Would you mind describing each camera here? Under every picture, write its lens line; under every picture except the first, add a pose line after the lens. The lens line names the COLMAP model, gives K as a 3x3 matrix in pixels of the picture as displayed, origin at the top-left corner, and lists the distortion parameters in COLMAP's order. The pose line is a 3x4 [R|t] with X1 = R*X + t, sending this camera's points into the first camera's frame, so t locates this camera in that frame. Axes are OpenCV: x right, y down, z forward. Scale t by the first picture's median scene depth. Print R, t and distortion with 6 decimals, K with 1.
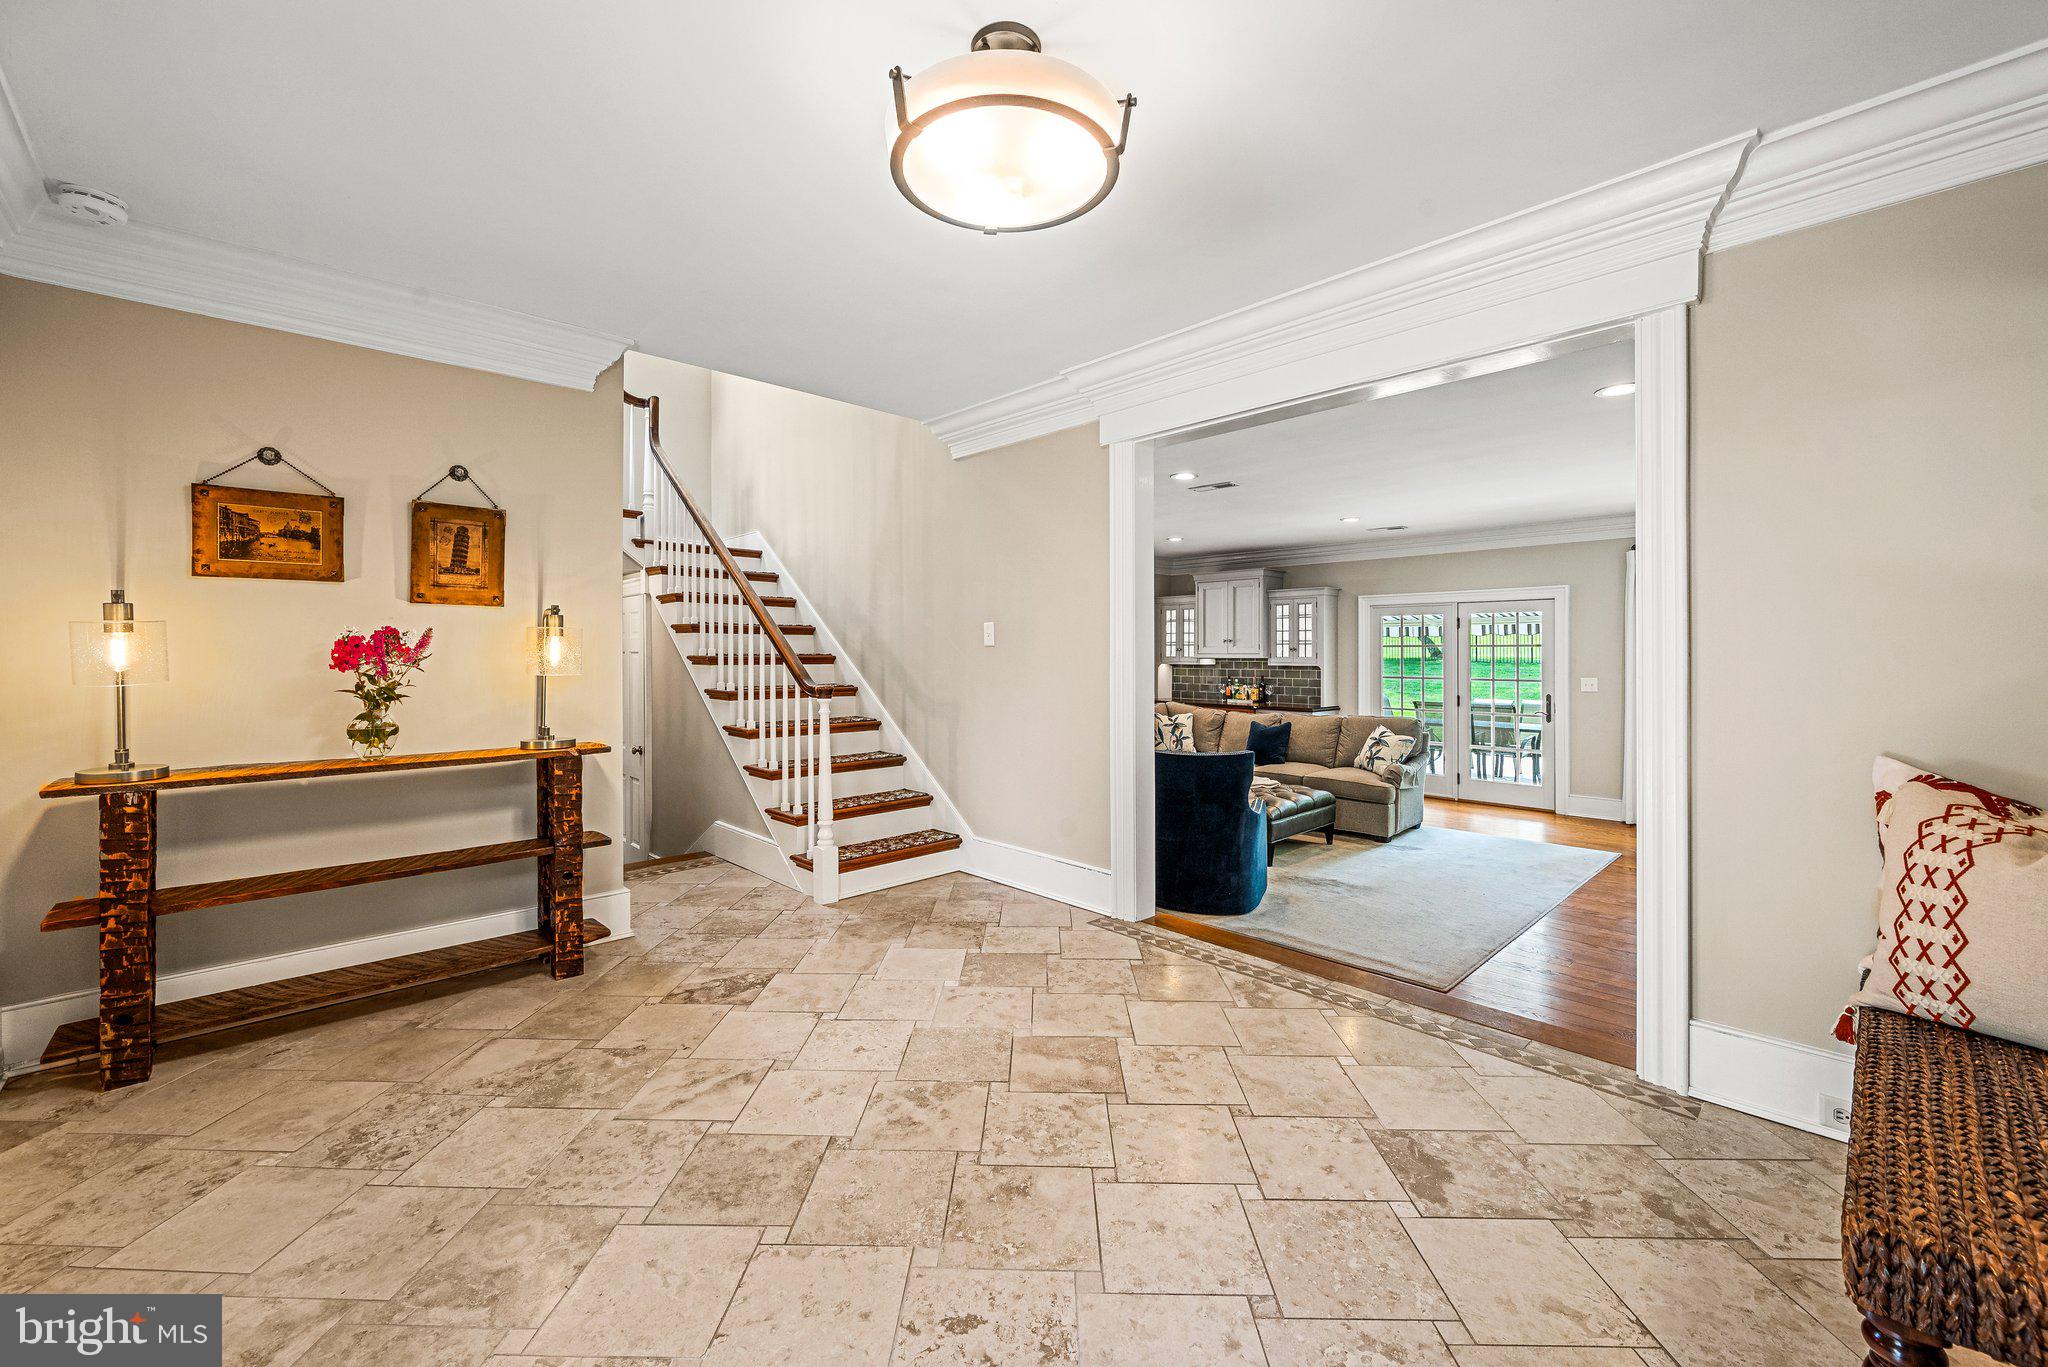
lens RADIAL K [[820.1, 0, 1029.7], [0, 820.1, 654.9], [0, 0, 1]] dist [-0.007013, -0.000227]
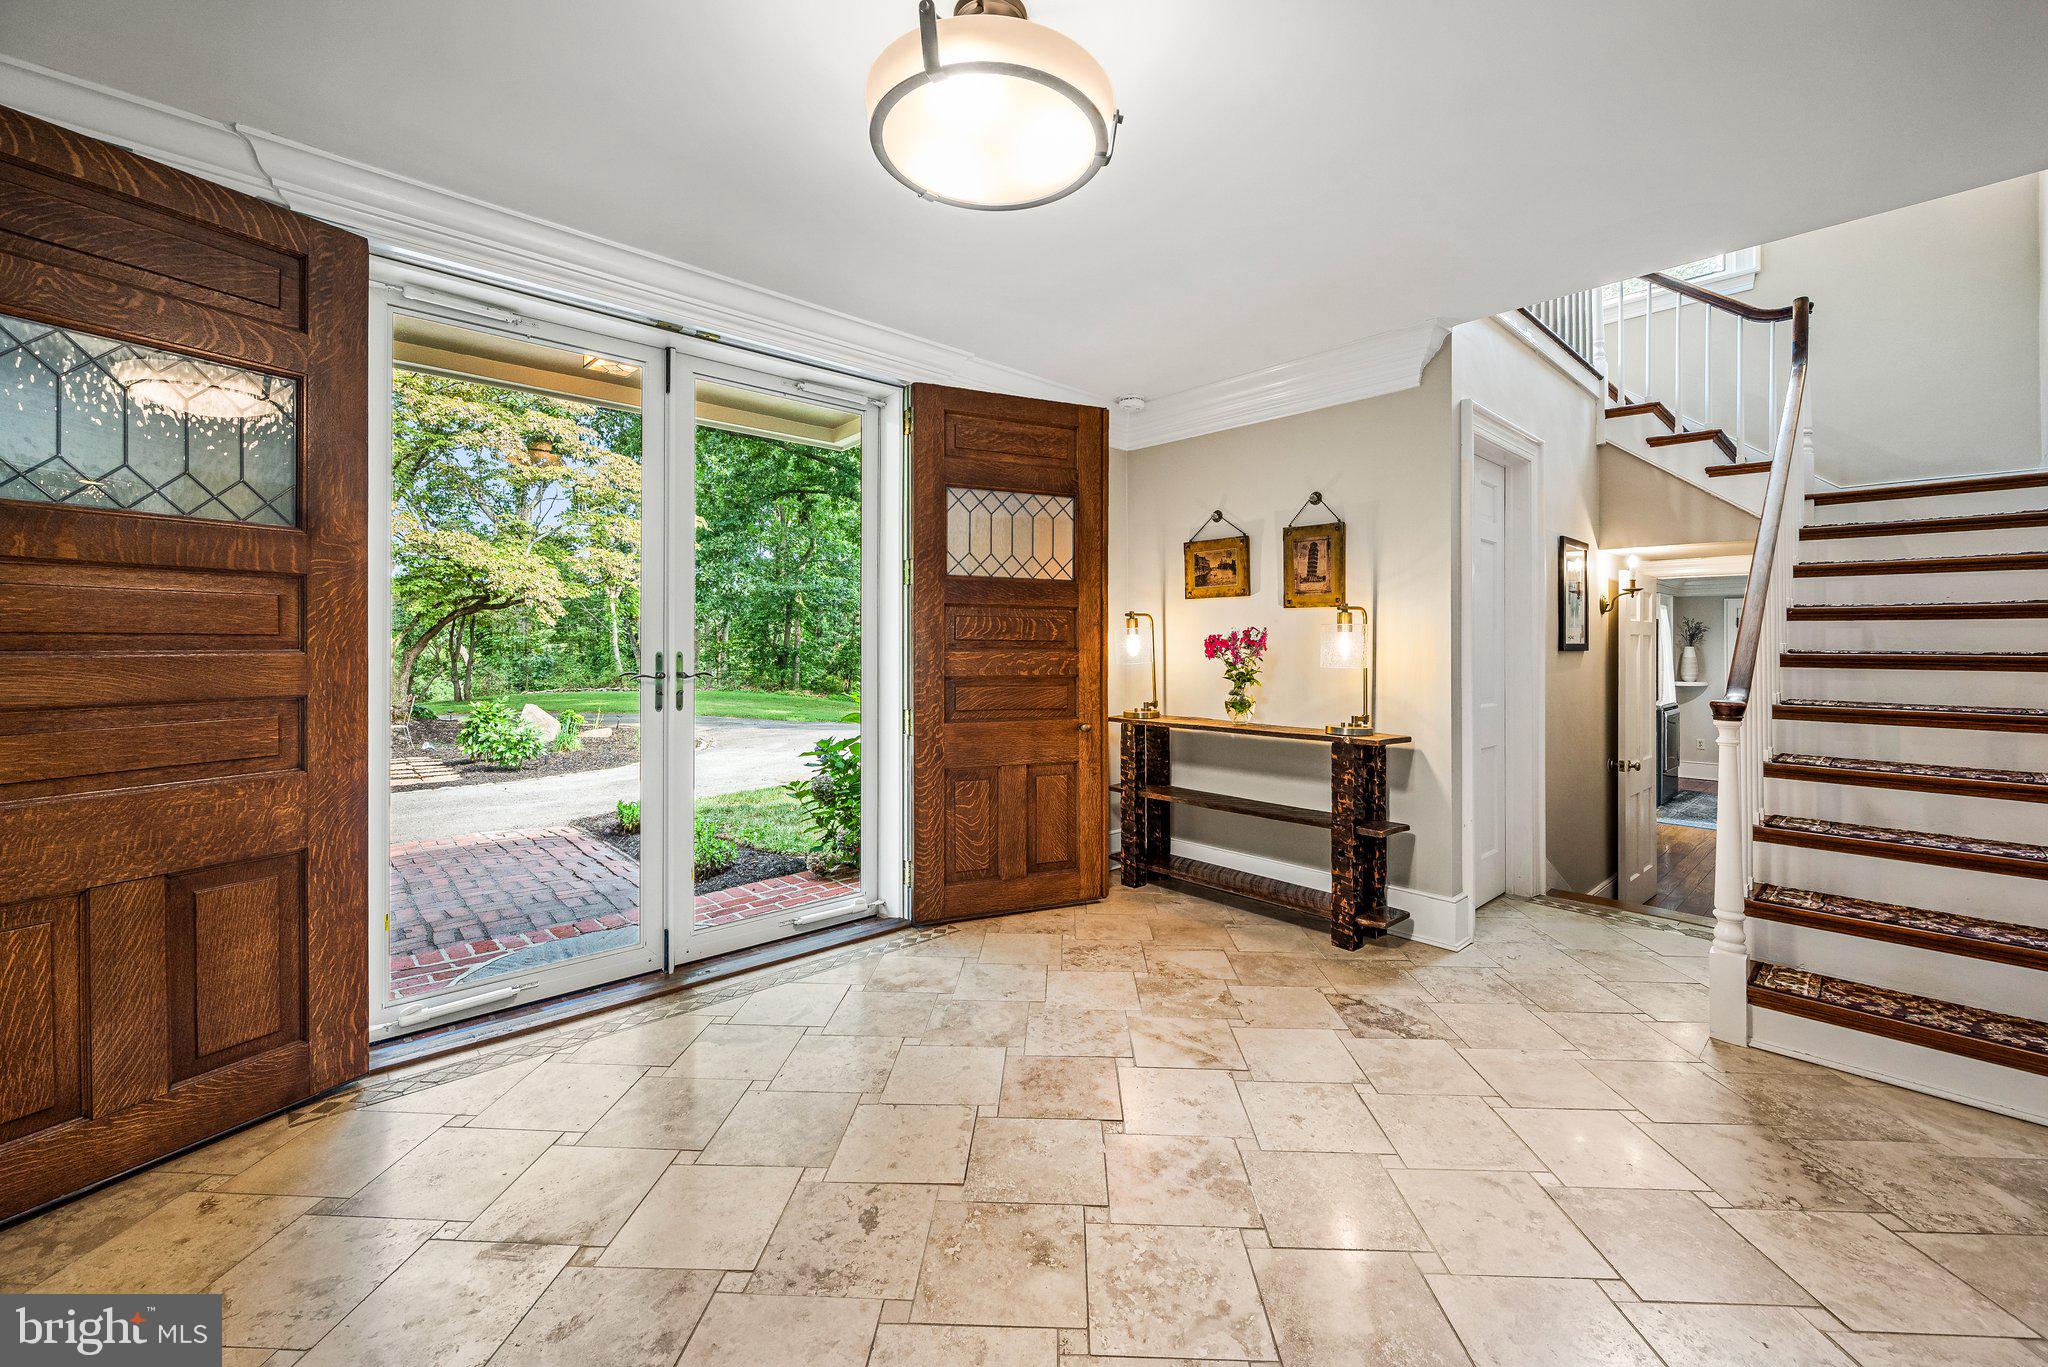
lens RADIAL K [[820.1, 0, 1029.7], [0, 820.1, 654.9], [0, 0, 1]] dist [-0.007013, -0.000227]
pose [[-0.023567, 0.012811, -0.999640, 0.577151], [-0.009042, 0.999874, 0.013027, -0.003633], [0.999681, 0.009345, -0.023449, 0.671915]]
